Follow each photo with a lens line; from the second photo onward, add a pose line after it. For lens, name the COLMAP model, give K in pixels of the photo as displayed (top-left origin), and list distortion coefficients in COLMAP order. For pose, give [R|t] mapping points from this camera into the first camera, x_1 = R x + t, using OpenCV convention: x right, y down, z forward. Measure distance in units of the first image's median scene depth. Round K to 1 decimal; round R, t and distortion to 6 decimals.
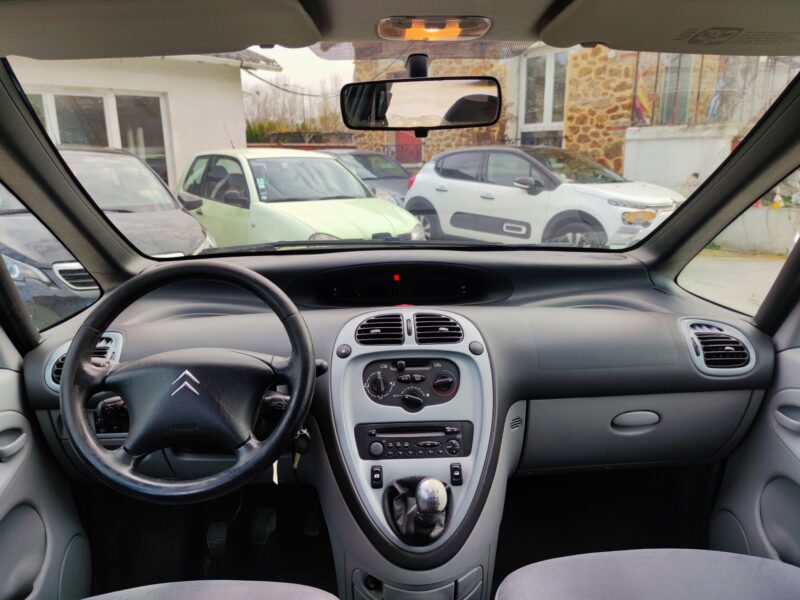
lens RADIAL K [[618.5, 0, 392.8], [0, 618.5, 283.2], [0, 0, 1]] dist [0.046303, -0.011753]
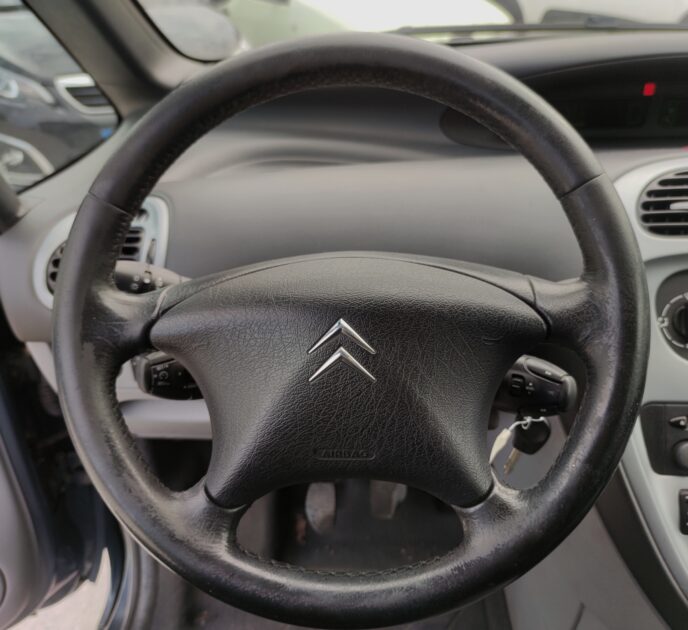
lens RADIAL K [[694.0, 0, 346.6], [0, 694.0, 309.8], [0, 0, 1]] dist [-0.003894, 0.000000]
pose [[0.991620, 0.041223, -0.122433, -0.226706], [-0.005498, 0.960330, 0.278812, 0.009126], [0.129069, -0.275802, 0.952509, 0.479700]]
